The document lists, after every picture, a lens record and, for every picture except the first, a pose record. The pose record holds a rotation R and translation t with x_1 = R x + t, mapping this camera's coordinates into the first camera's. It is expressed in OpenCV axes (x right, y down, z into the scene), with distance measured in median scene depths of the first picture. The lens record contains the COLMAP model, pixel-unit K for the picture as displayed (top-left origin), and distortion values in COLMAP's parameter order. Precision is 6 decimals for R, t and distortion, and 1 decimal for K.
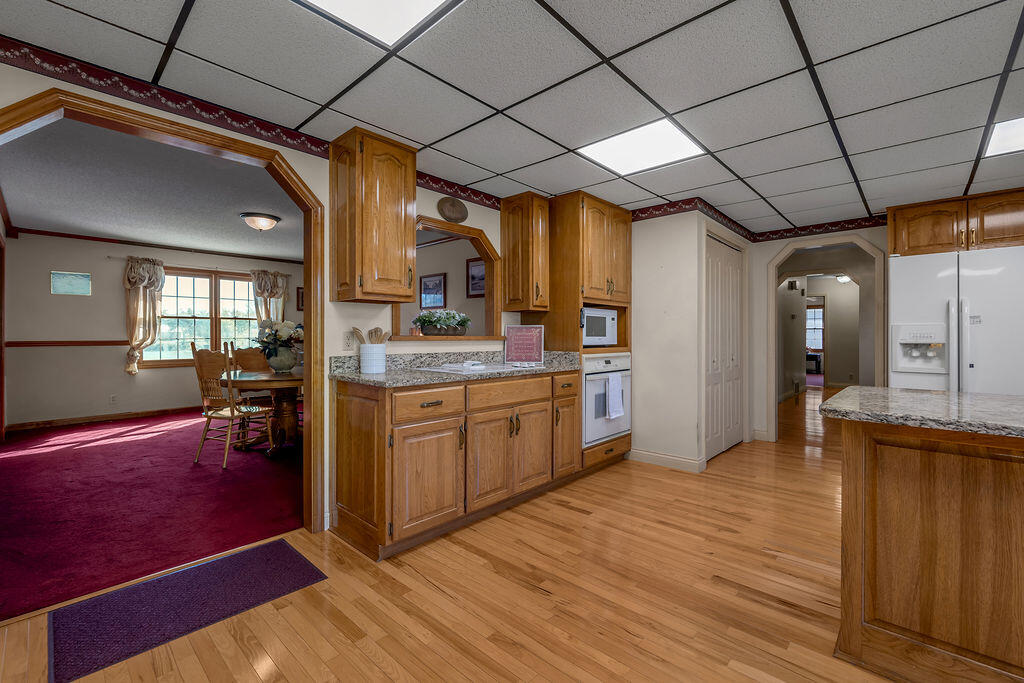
lens RADIAL K [[447.4, 0, 515.0], [0, 447.4, 335.9], [0, 0, 1]] dist [-0.001463, -0.000426]
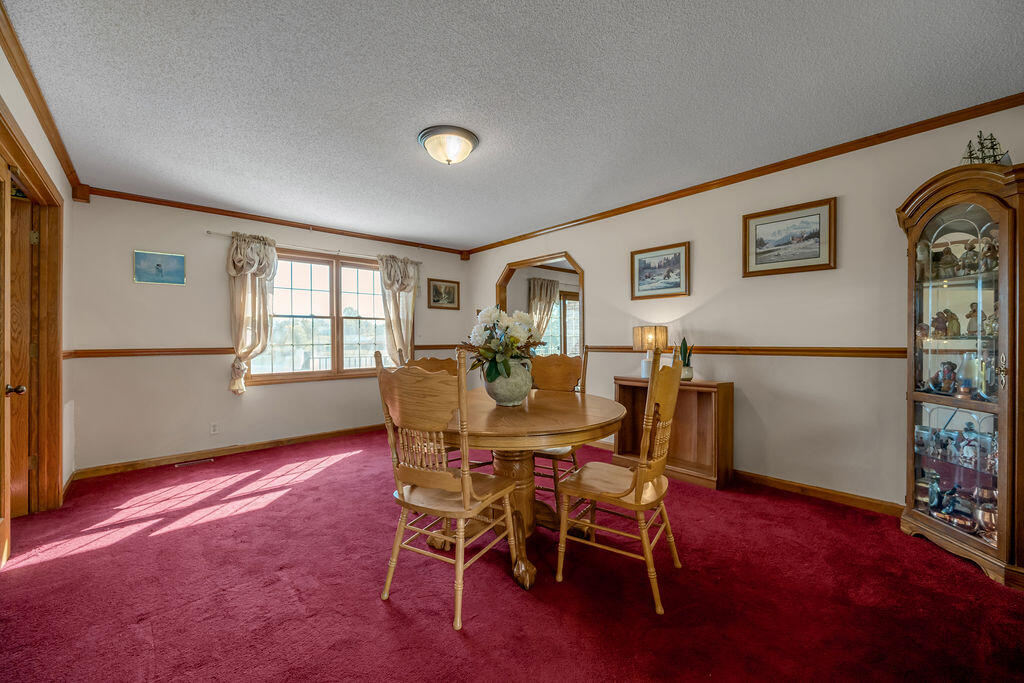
lens RADIAL K [[407.9, 0, 512.3], [0, 407.9, 336.2], [0, 0, 1]] dist [-0.007750, -0.000155]
pose [[0.996219, -0.007059, -0.086595, -0.346105], [0.006116, 0.999919, -0.011159, 0.002158], [0.086667, 0.010587, 0.996181, 0.370605]]
